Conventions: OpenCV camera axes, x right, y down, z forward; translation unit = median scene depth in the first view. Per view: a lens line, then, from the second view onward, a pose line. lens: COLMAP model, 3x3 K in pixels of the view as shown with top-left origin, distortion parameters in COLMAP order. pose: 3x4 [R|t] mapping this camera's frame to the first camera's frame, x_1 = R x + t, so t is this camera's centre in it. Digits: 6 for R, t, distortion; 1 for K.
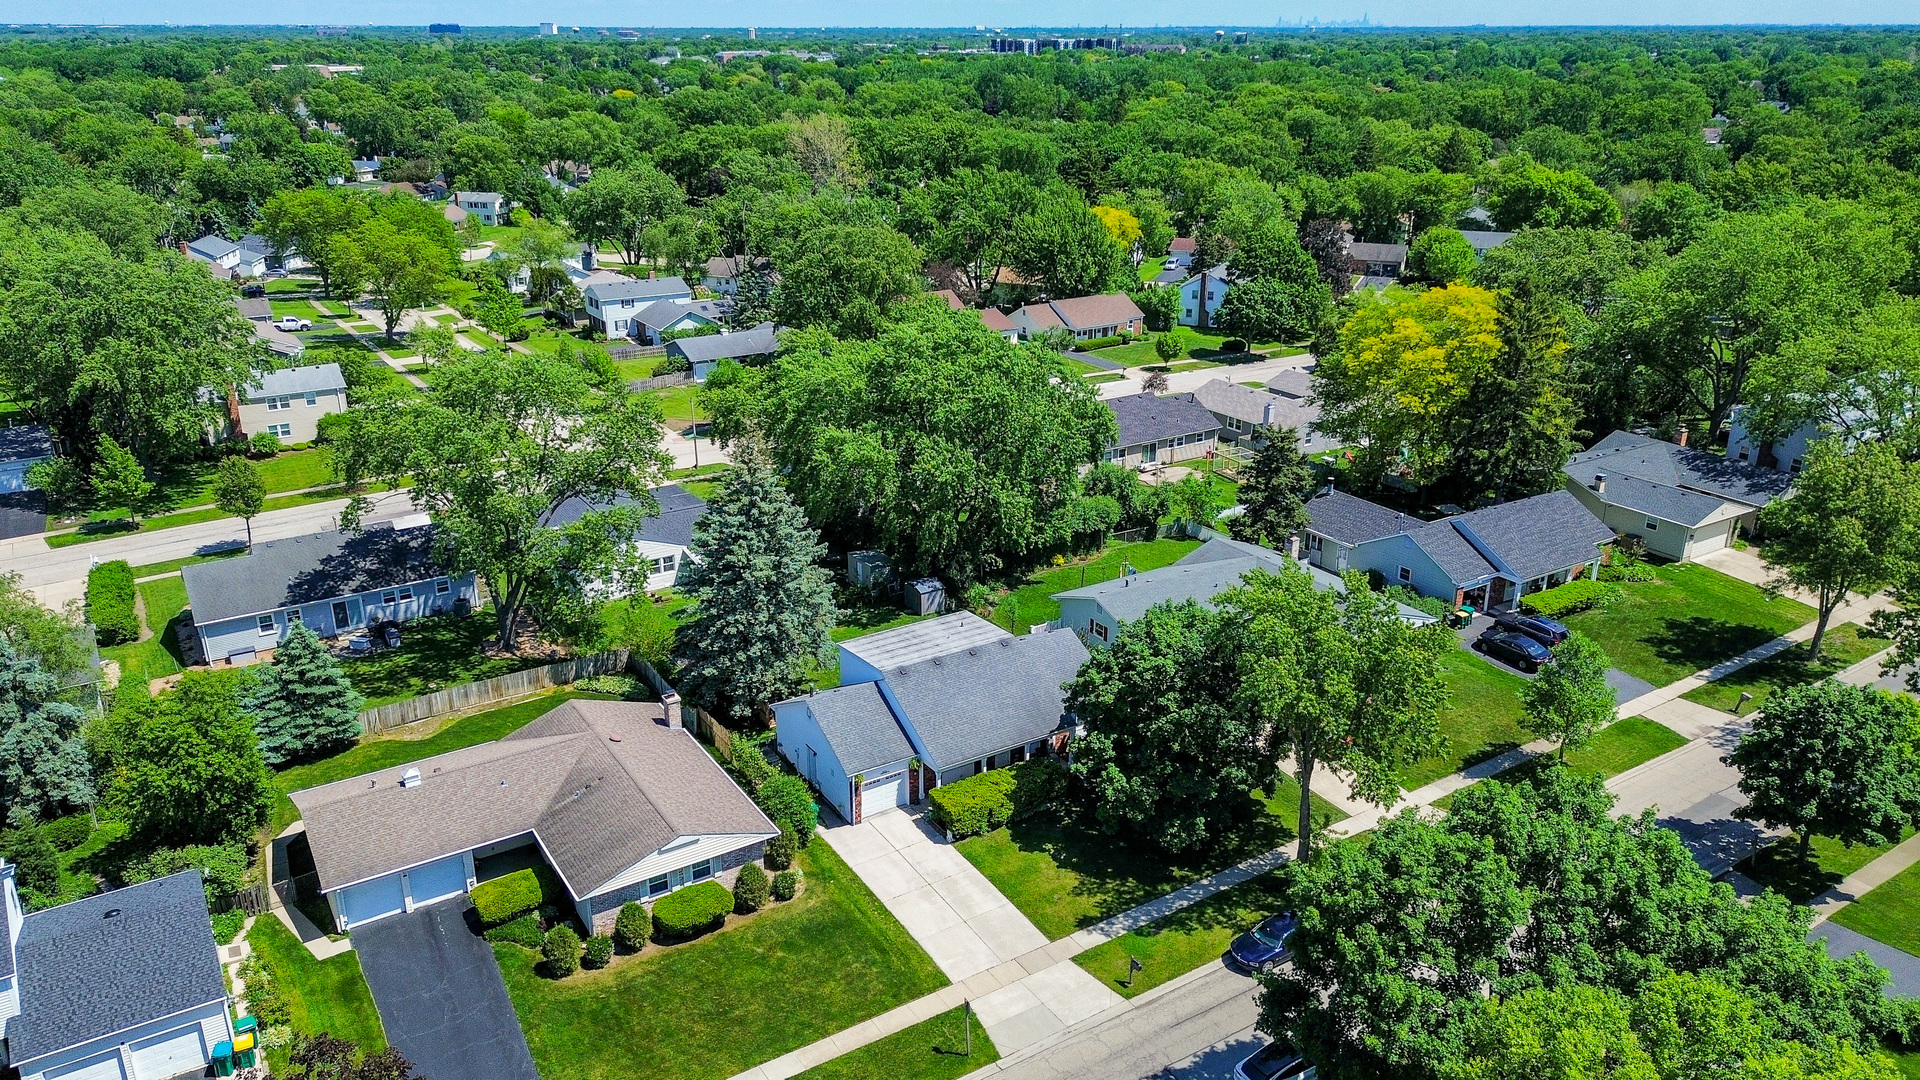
lens RADIAL K [[1366.6, 0, 970.9], [0, 1366.6, 529.2], [0, 0, 1]] dist [0.058368, -0.030623]
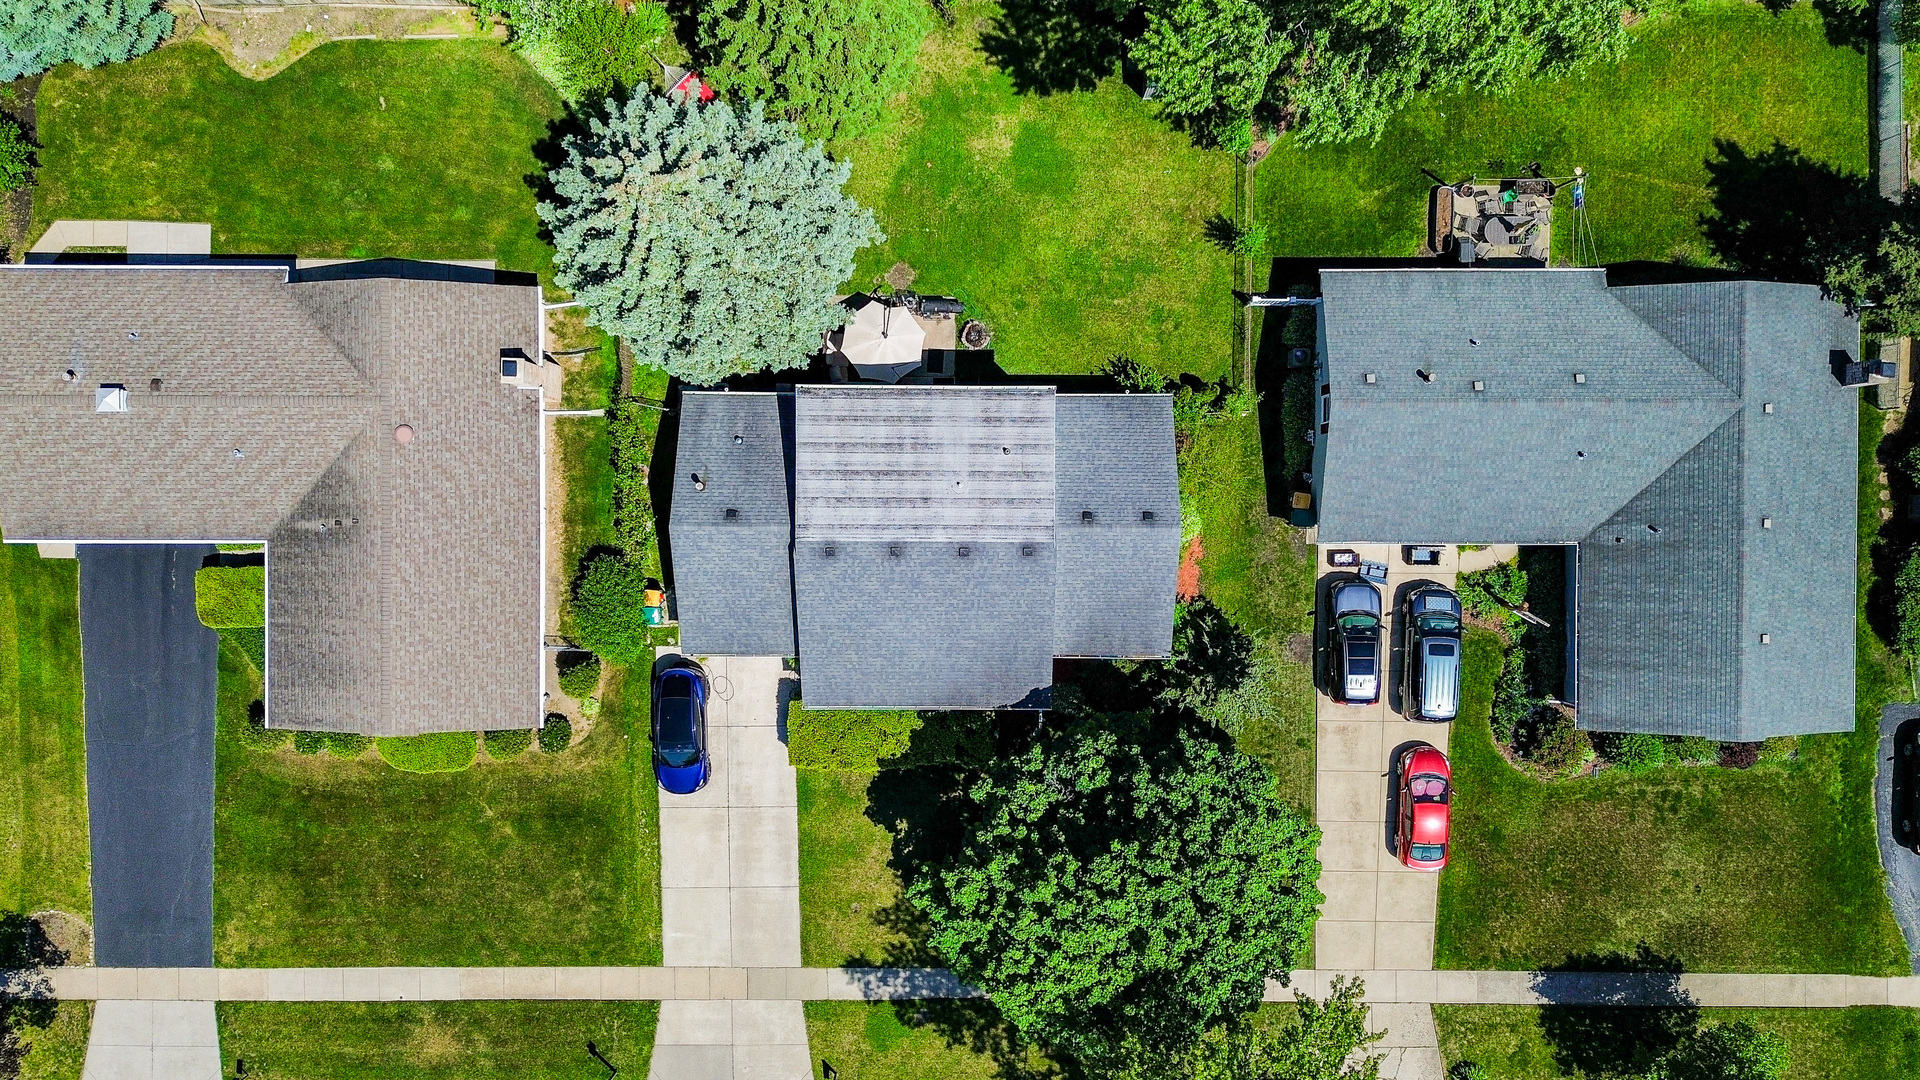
lens RADIAL K [[1366.6, 0, 951.9], [0, 1366.6, 531.0], [0, 0, 1]] dist [0.058368, -0.030623]
pose [[0.837216, 0.546872, -0.000658, -0.008526], [-0.175096, 0.269197, 0.947034, -0.514479], [0.518084, -0.792757, 0.321132, 0.878568]]
